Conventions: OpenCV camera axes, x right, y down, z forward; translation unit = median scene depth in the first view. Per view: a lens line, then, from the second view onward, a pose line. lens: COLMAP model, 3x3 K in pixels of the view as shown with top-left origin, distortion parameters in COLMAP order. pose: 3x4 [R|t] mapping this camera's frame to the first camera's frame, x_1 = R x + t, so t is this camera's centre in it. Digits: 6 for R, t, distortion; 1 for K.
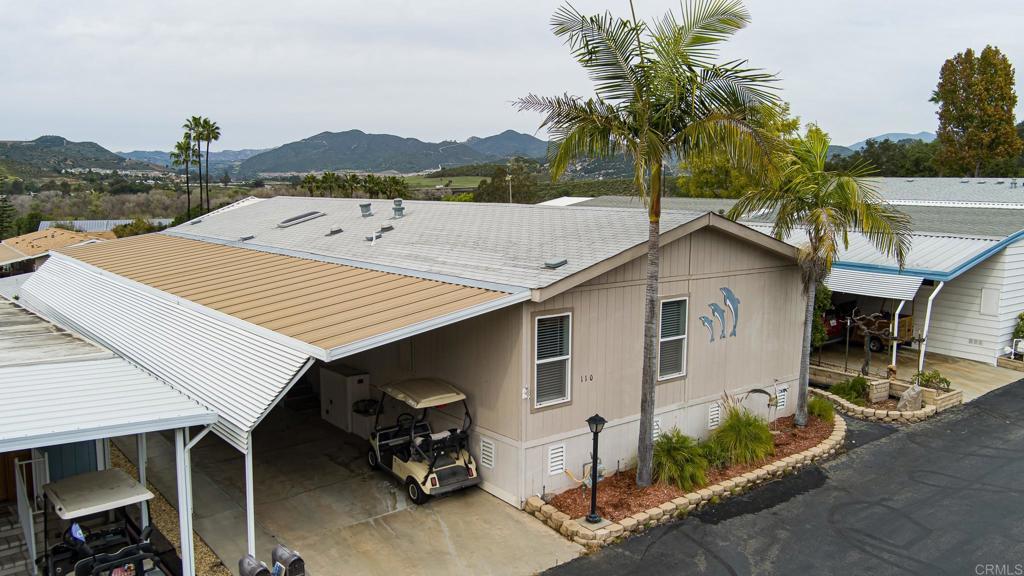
lens RADIAL K [[834.4, 0, 509.4], [0, 834.4, 291.3], [0, 0, 1]] dist [-0.056761, 0.026840]
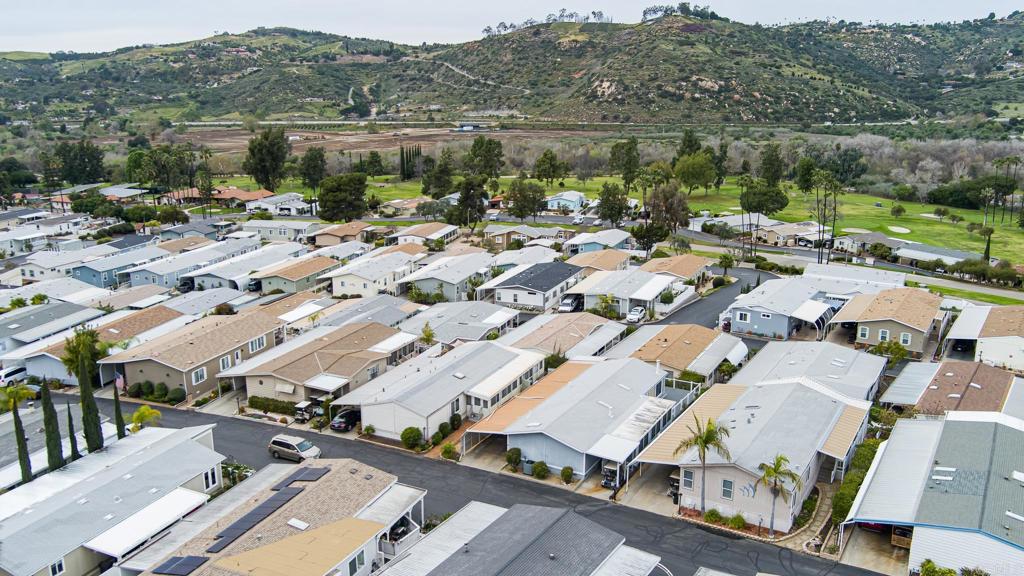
lens RADIAL K [[834.4, 0, 508.2], [0, 834.4, 289.4], [0, 0, 1]] dist [-0.056761, 0.026840]
pose [[0.337704, 0.226899, -0.913495, 0.098950], [-0.124354, 0.972758, 0.195648, -0.046155], [0.933002, 0.047526, 0.356720, -0.043230]]
